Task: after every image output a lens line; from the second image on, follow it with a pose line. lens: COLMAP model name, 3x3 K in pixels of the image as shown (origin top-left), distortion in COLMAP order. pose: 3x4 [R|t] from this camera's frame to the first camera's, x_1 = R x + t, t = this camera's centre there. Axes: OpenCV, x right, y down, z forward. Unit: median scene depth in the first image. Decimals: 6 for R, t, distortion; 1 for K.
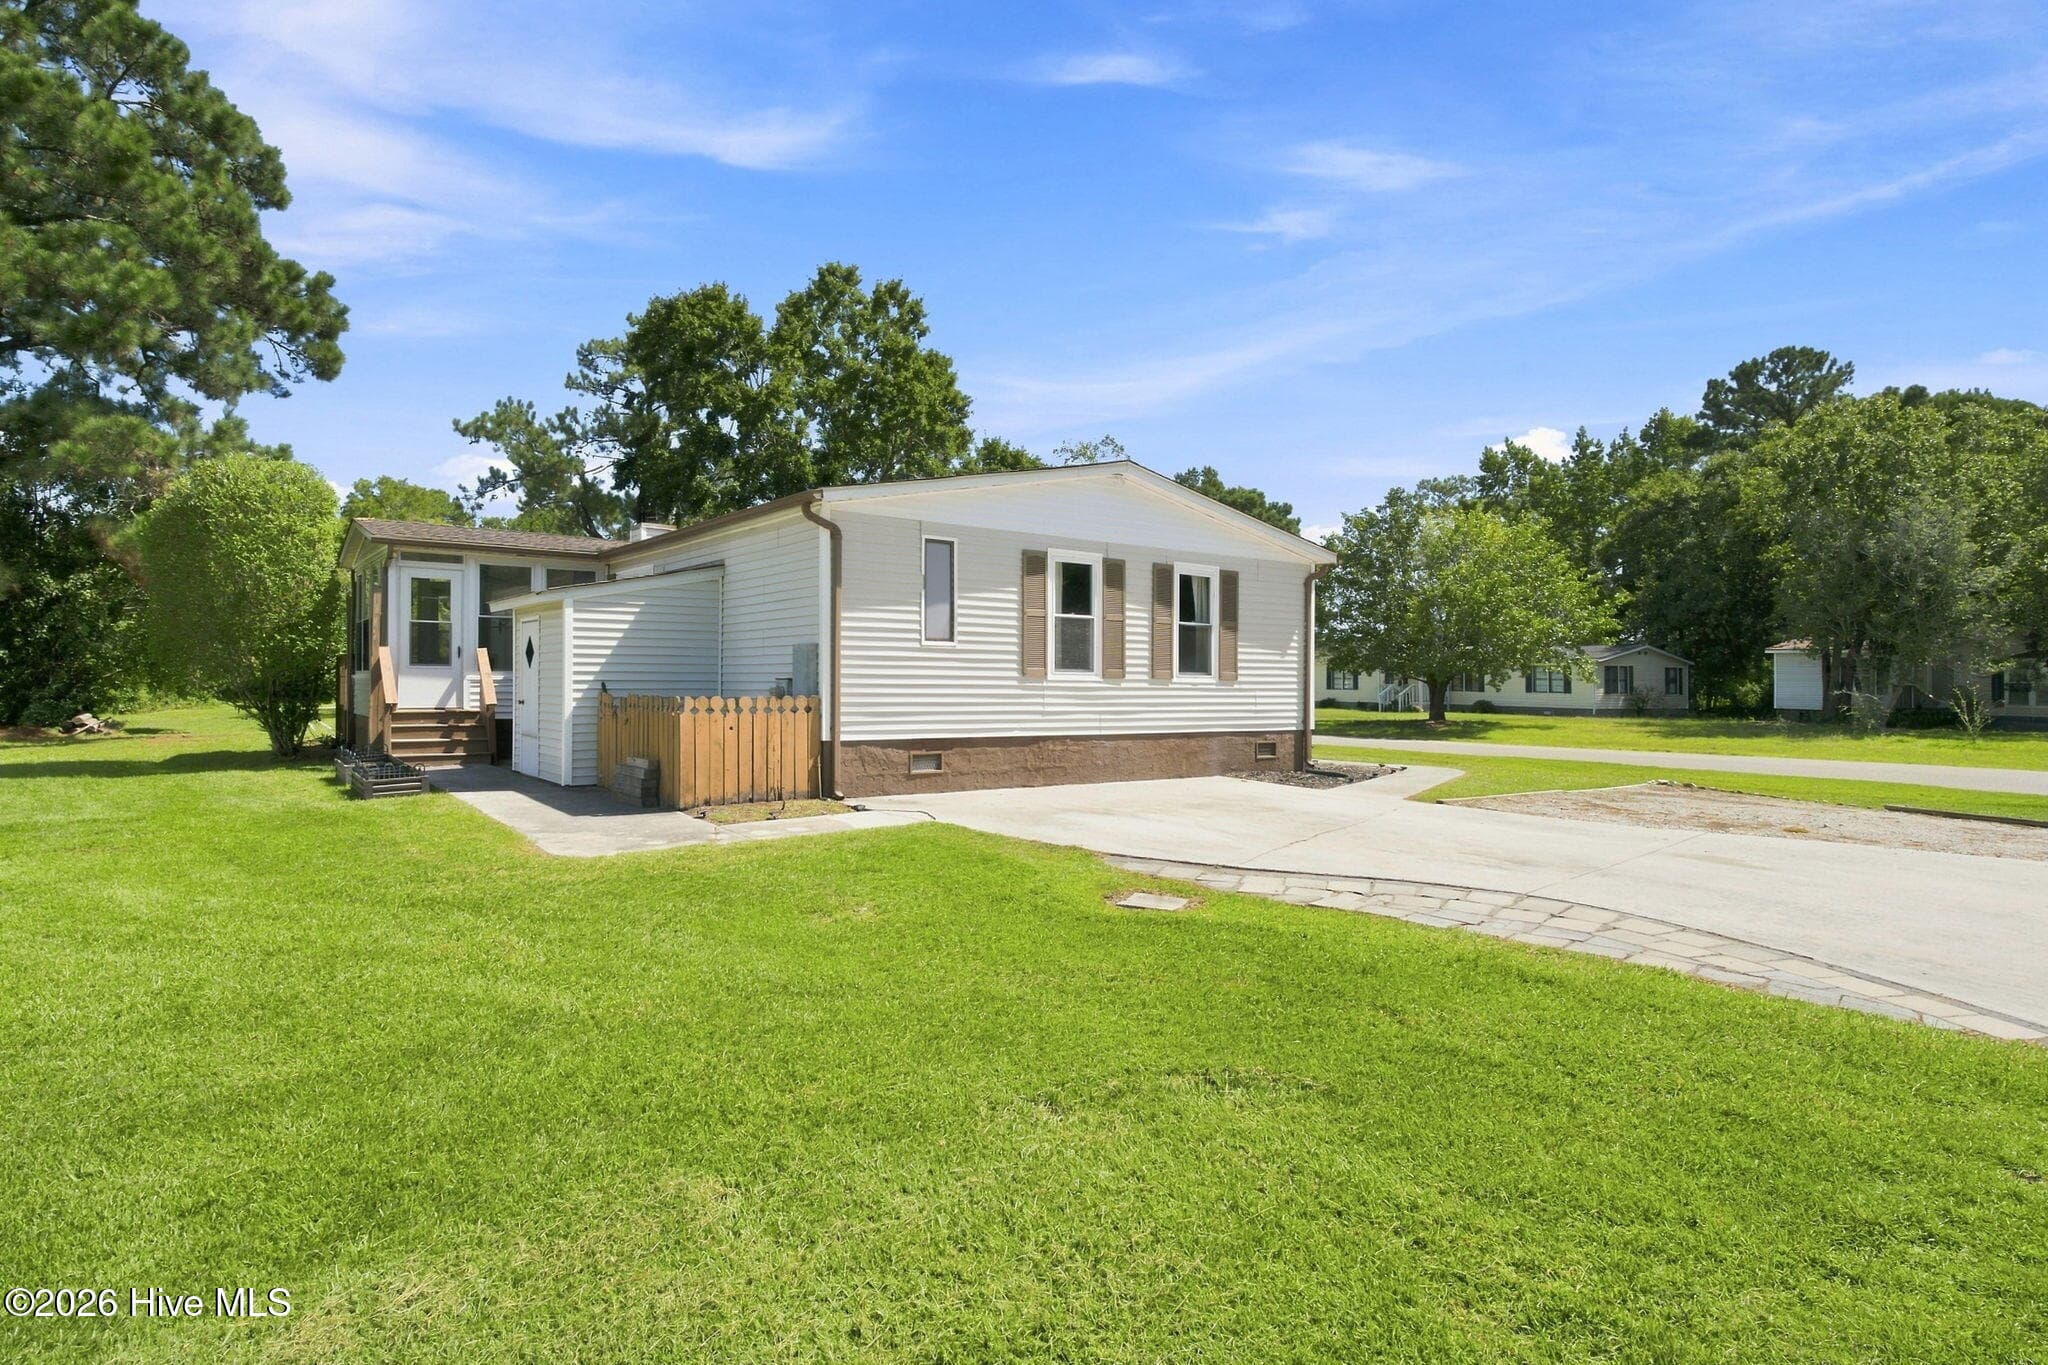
lens RADIAL K [[1128.7, 0, 1046.1], [0, 1128.7, 676.3], [0, 0, 1]] dist [0.005028, -0.004935]
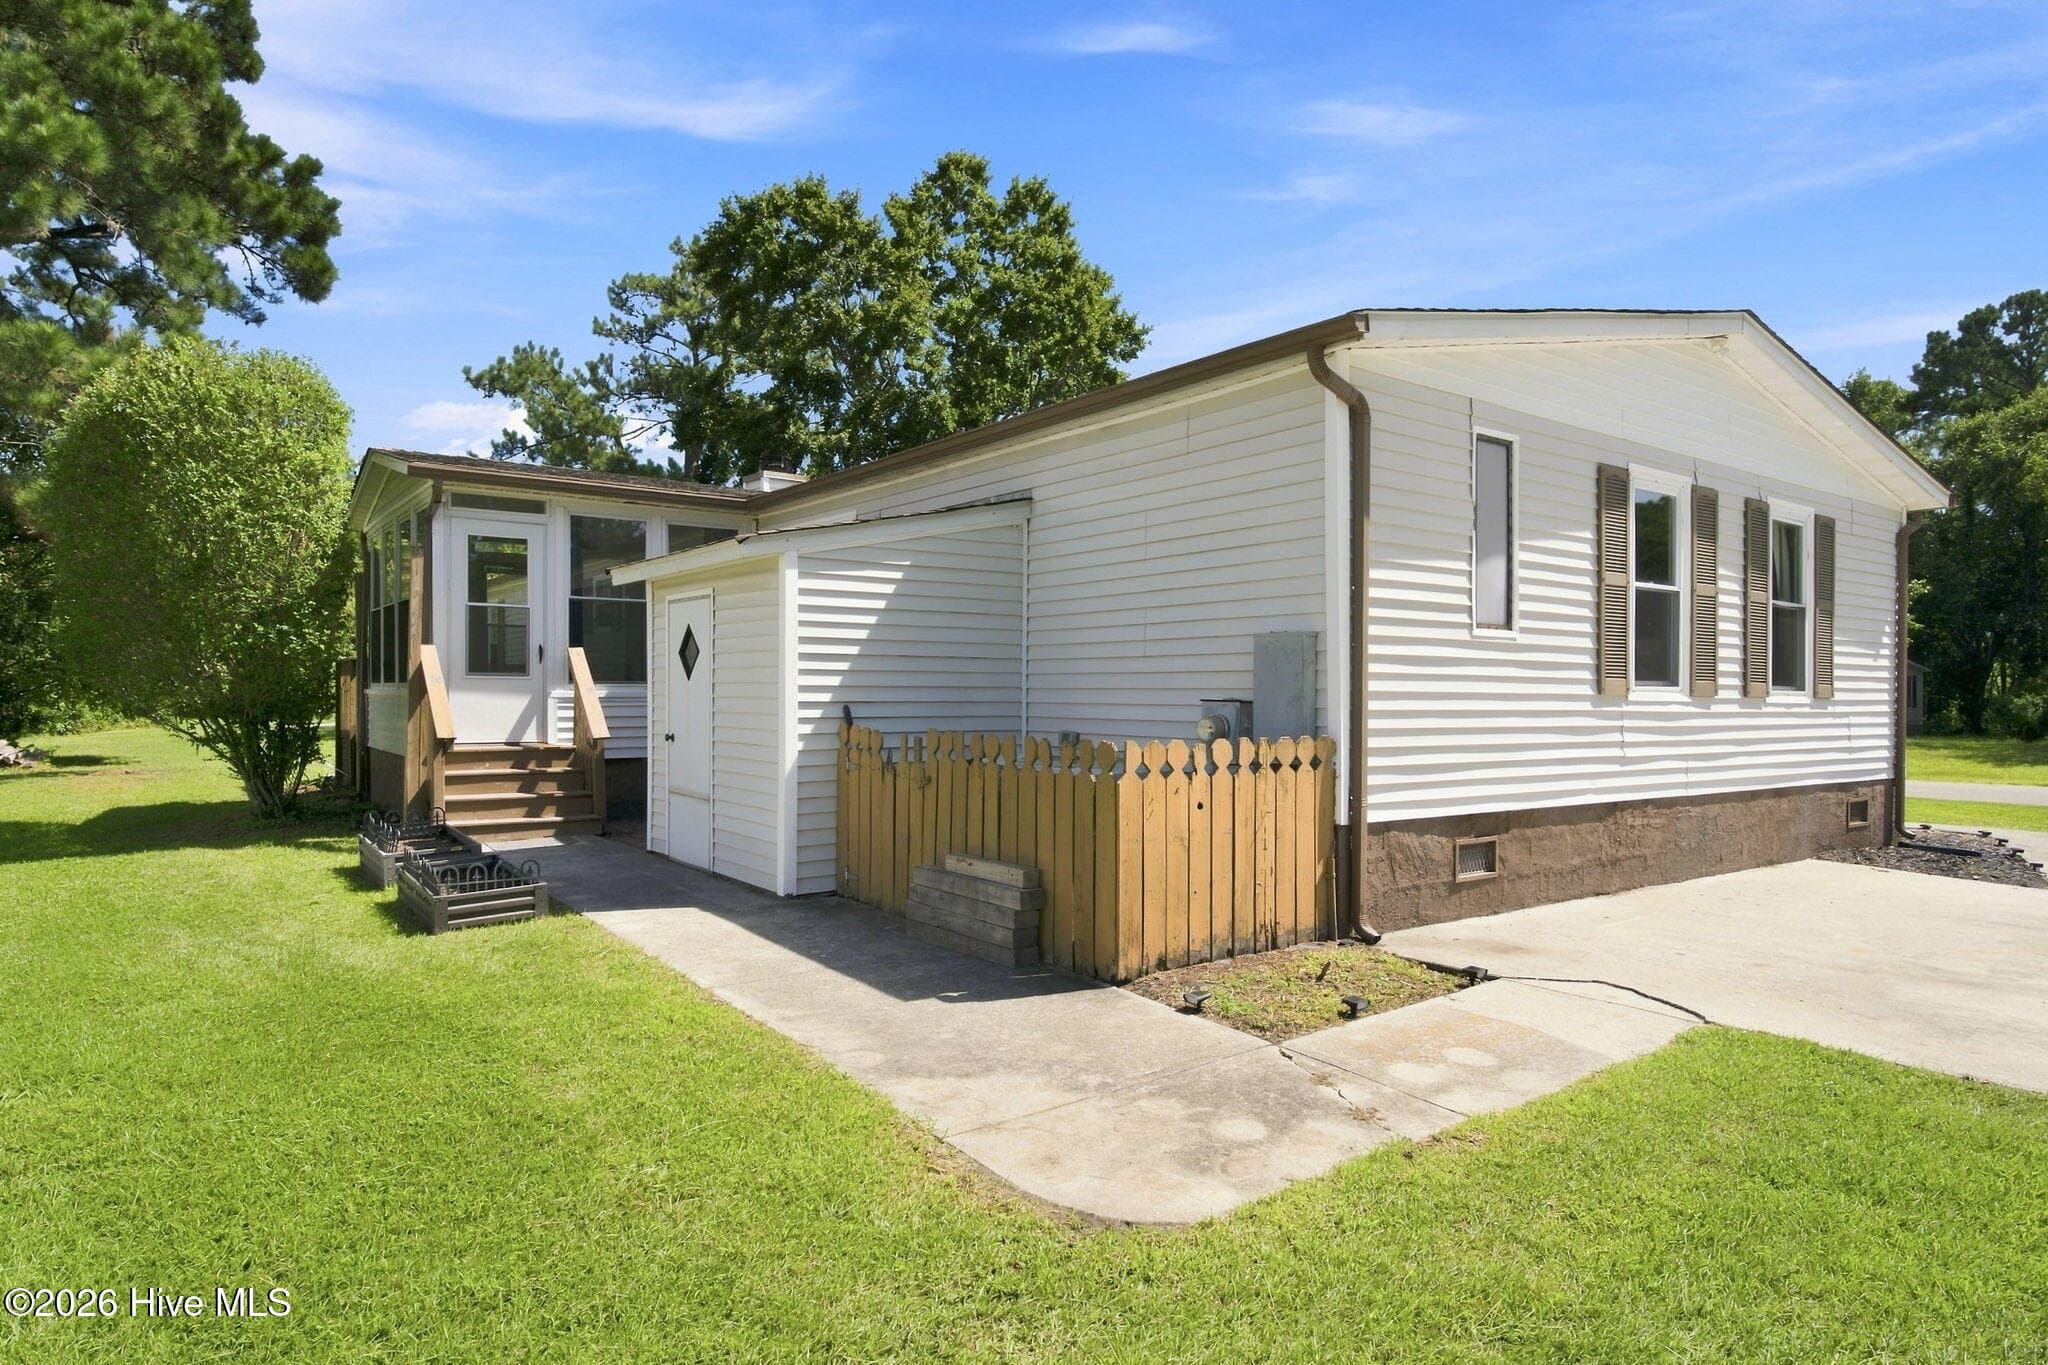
lens RADIAL K [[1190.6, 0, 1017.9], [0, 1190.6, 692.0], [0, 0, 1]] dist [0.002306, 0.004209]
pose [[0.999781, -0.000342, -0.020907, -0.254225], [0.000465, 0.999983, 0.005862, -0.004041], [0.020905, -0.005870, 0.999764, 0.360854]]
